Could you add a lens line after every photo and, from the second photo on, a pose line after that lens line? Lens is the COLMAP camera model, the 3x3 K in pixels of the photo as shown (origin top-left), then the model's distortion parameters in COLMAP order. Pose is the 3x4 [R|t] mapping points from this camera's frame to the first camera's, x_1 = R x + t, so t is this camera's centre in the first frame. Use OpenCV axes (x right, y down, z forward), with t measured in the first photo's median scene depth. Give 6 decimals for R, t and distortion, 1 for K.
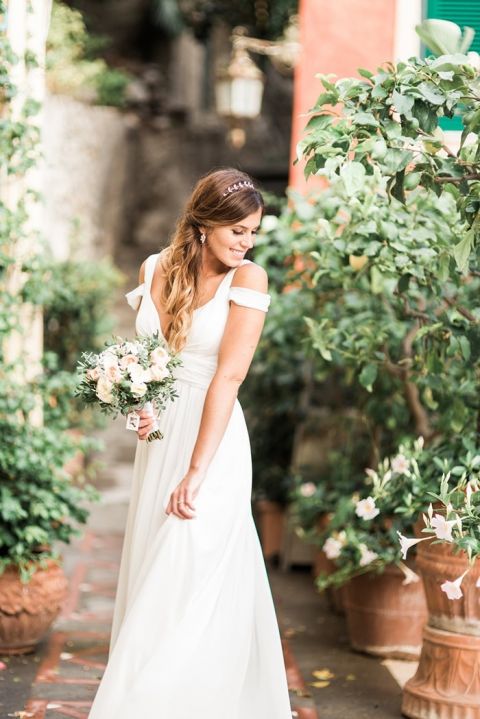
lens RADIAL K [[1614.3, 0, 240.0], [0, 1614.3, 360.1], [0, 0, 1]] dist [-0.002759, 0.000000]
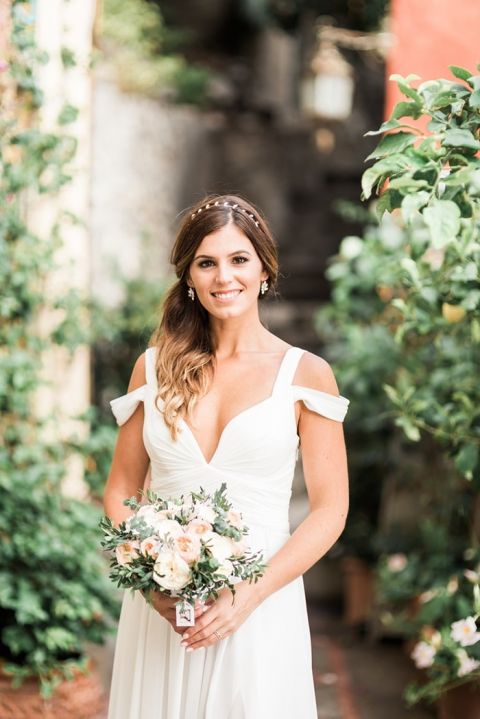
lens RADIAL K [[1614.3, 0, 239.9], [0, 1614.3, 358.7], [0, 0, 1]] dist [-0.002759, 0.000000]
pose [[0.997965, -0.001471, -0.063748, 0.016666], [0.001650, 0.999995, 0.002770, -0.034828], [0.063744, -0.002870, 0.997962, 0.182595]]
